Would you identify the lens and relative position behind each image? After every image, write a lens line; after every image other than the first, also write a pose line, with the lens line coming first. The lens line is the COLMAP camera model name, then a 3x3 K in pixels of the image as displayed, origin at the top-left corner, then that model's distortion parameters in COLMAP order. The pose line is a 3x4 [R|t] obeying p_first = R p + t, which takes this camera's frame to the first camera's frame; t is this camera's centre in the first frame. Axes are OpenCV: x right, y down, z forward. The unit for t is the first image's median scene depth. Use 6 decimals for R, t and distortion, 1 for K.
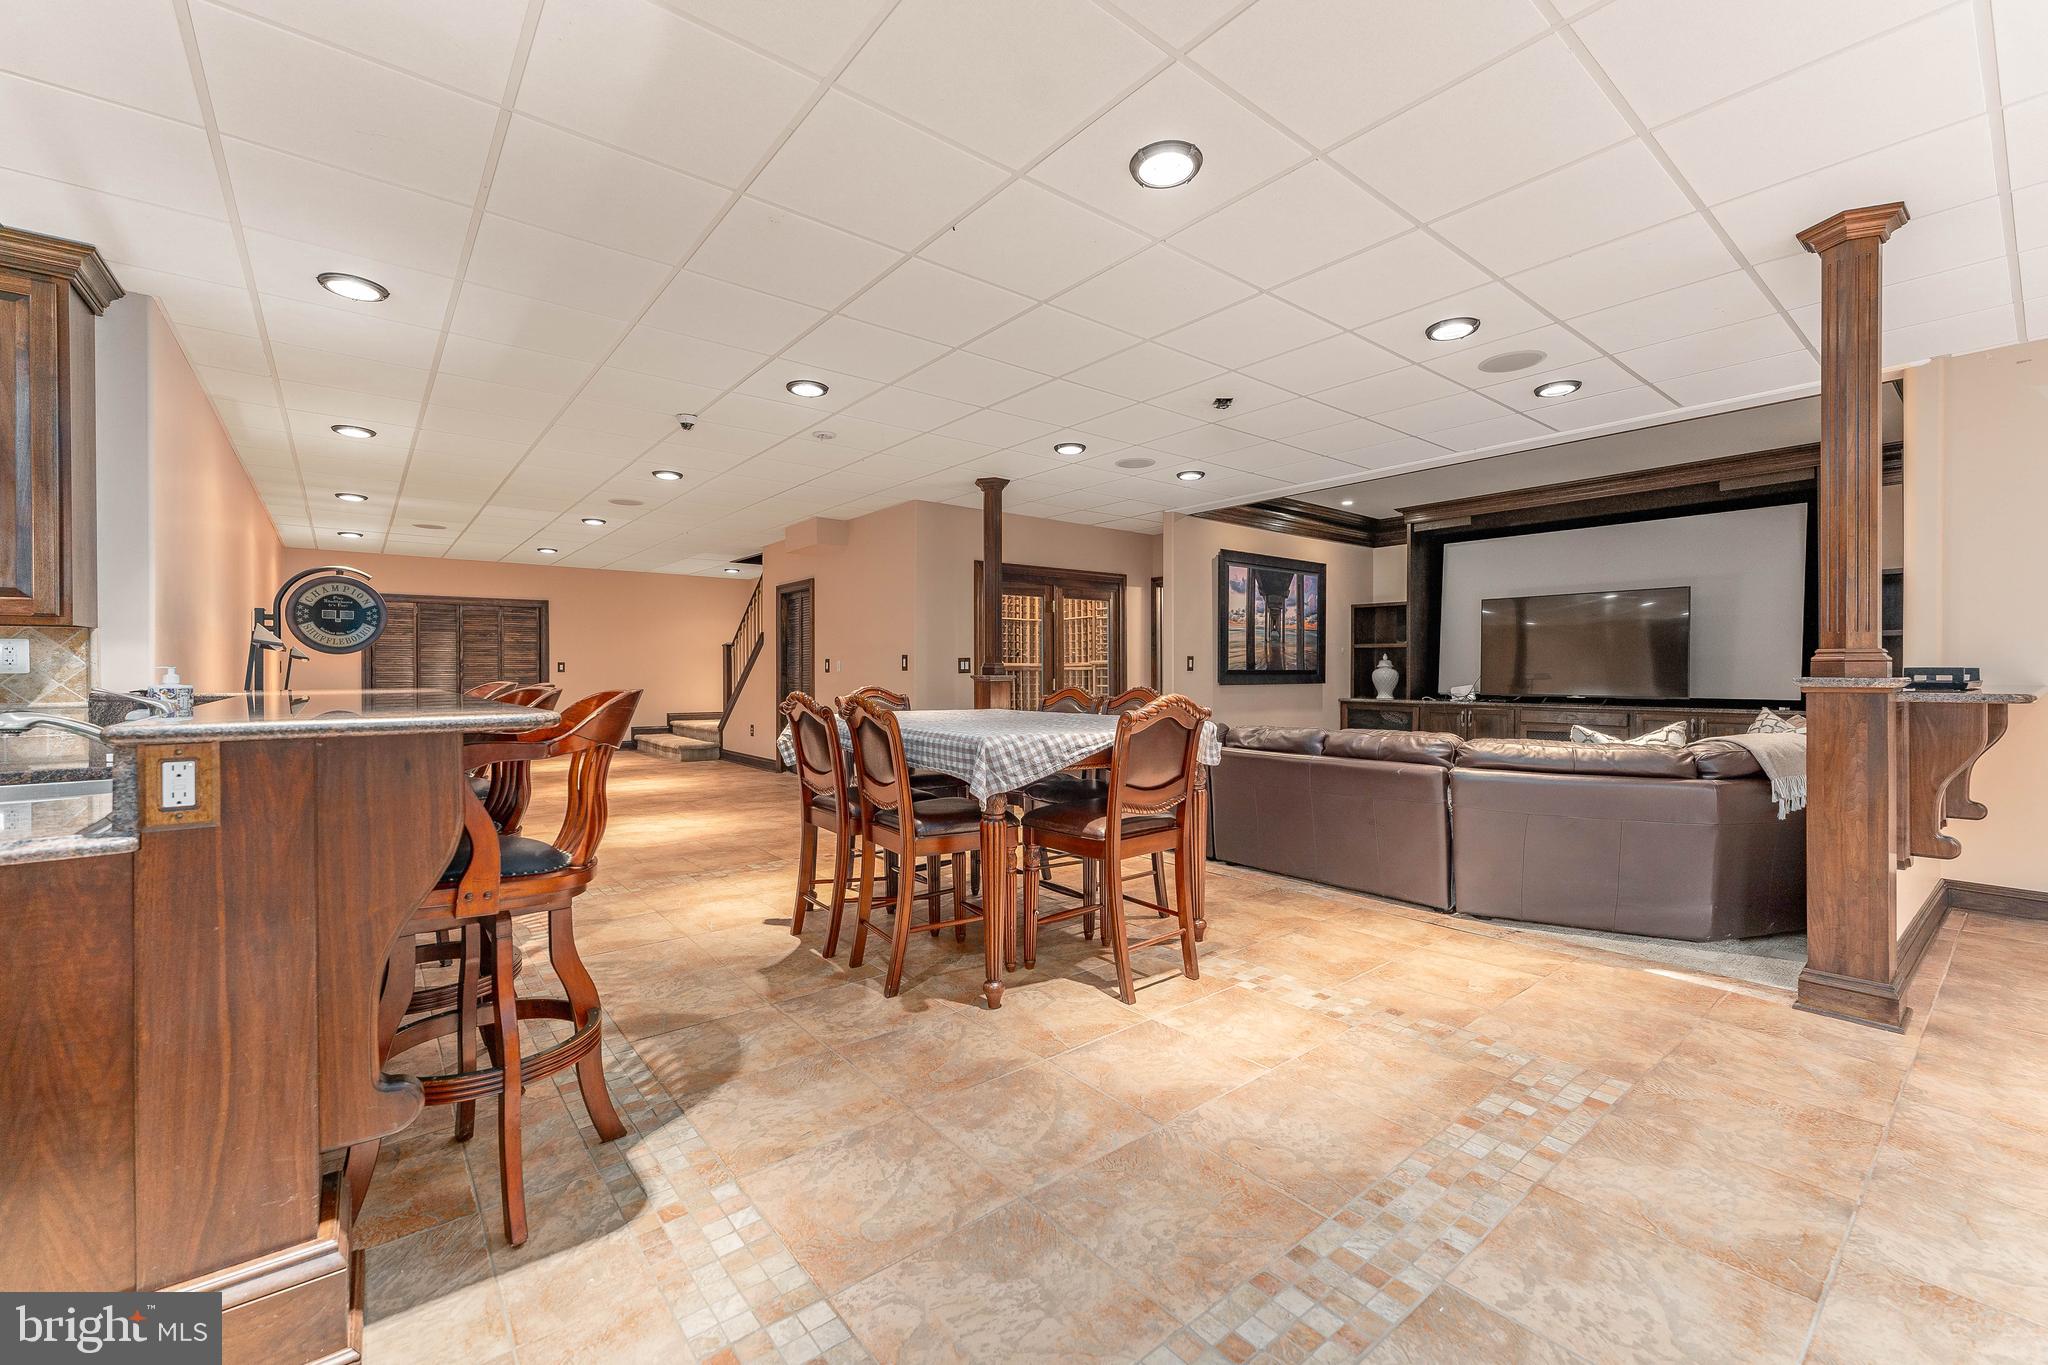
lens RADIAL K [[833.3, 0, 1033.3], [0, 833.3, 674.5], [0, 0, 1]] dist [0.003942, -0.000888]
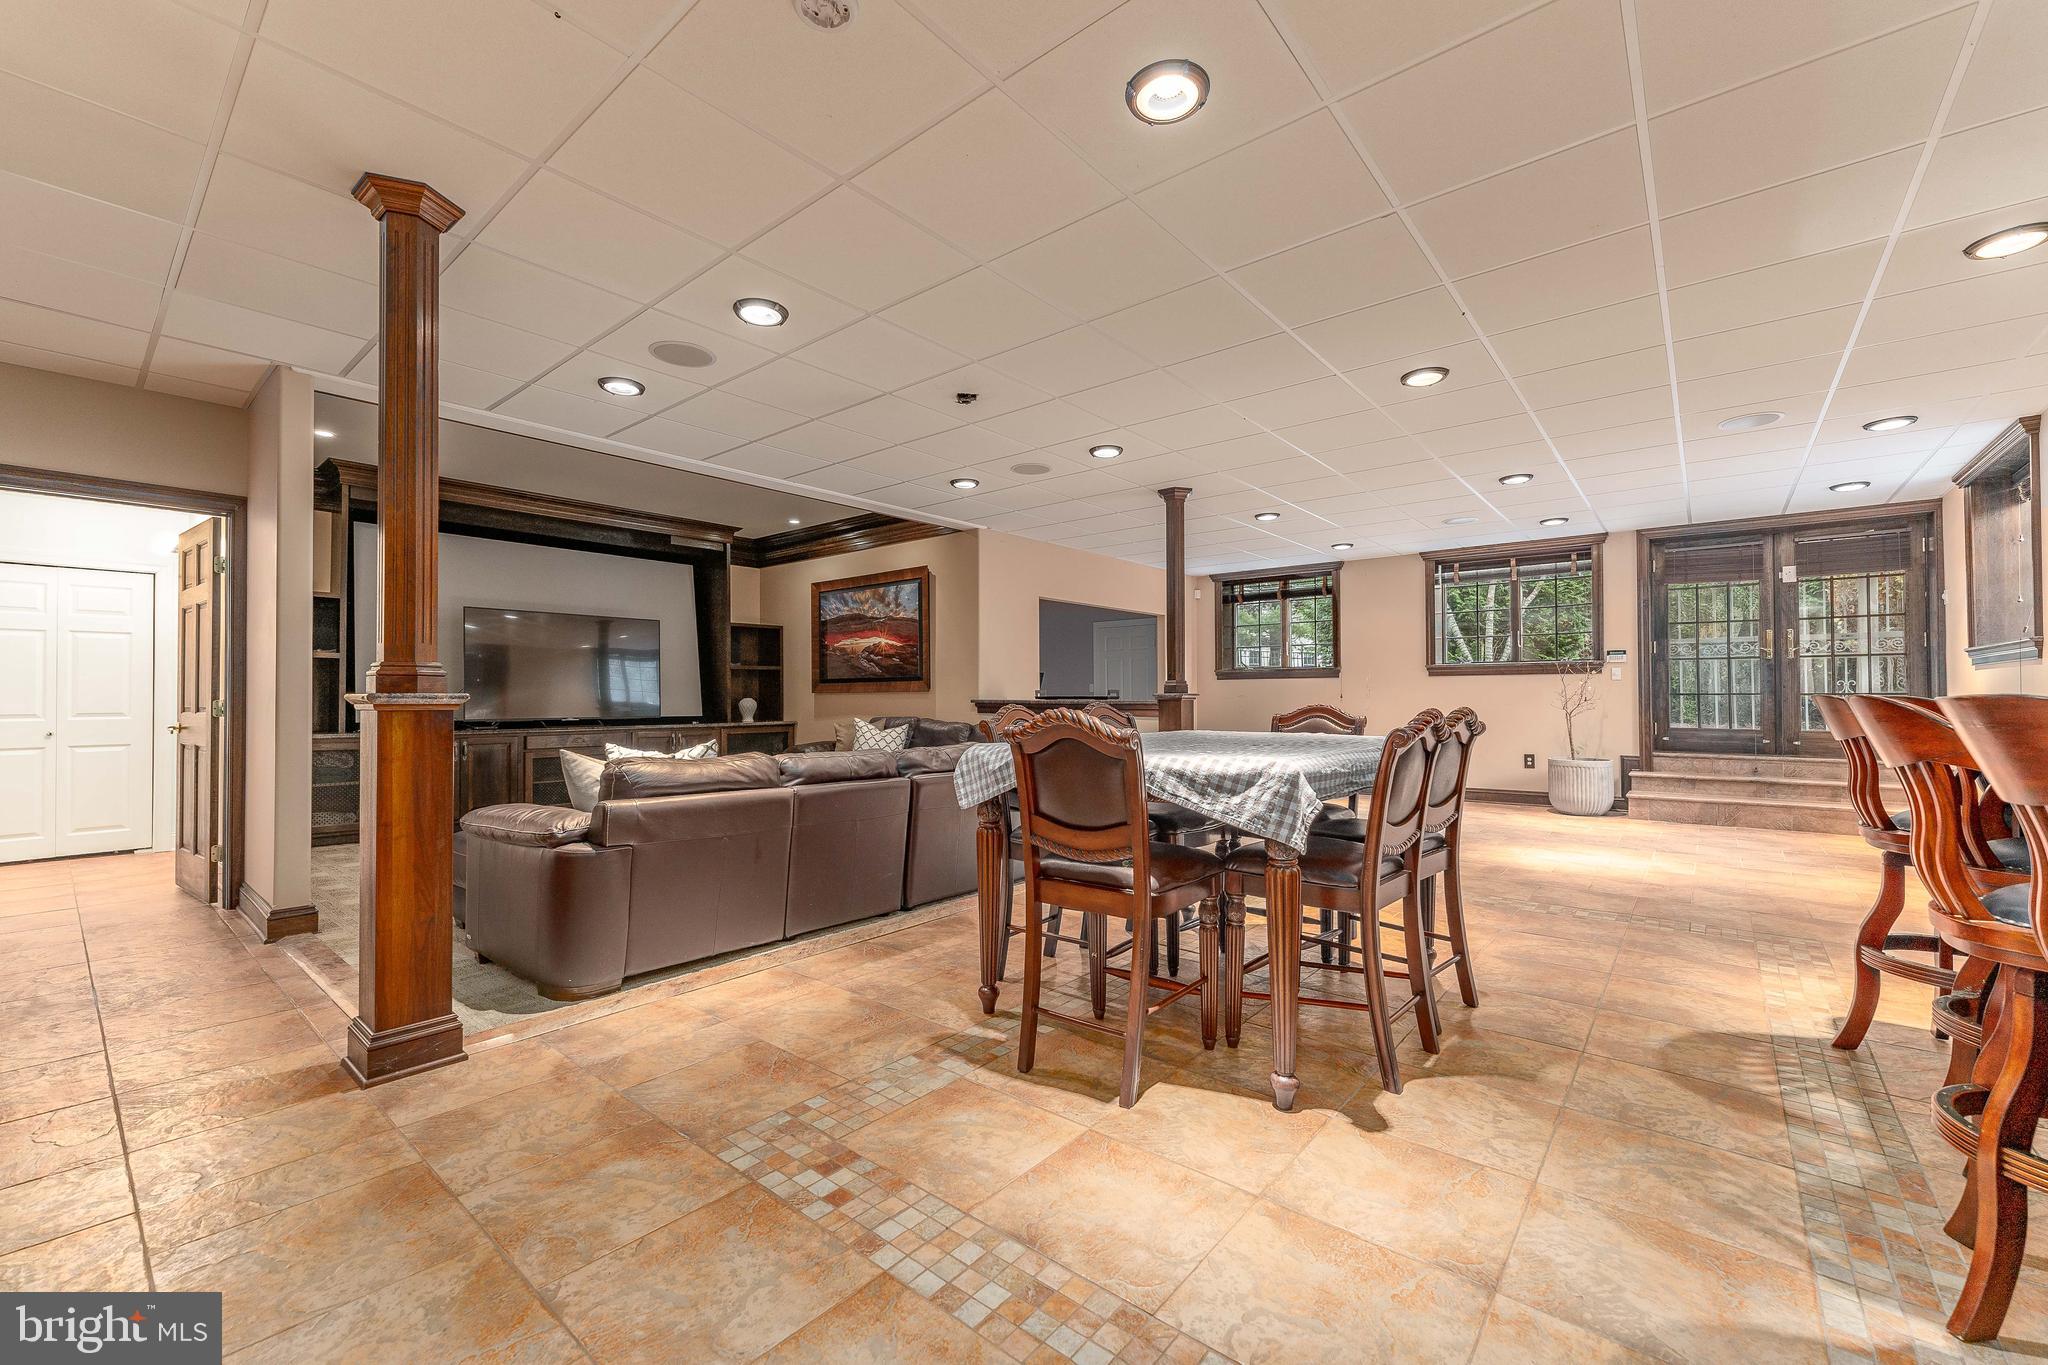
lens RADIAL K [[833.3, 0, 1019.5], [0, 833.3, 684.6], [0, 0, 1]] dist [0.003942, -0.000888]
pose [[-0.189381, 0.015844, 0.981776, -1.160014], [0.005896, 0.999870, -0.014999, 0.011136], [-0.981886, 0.002948, -0.189450, 1.882214]]
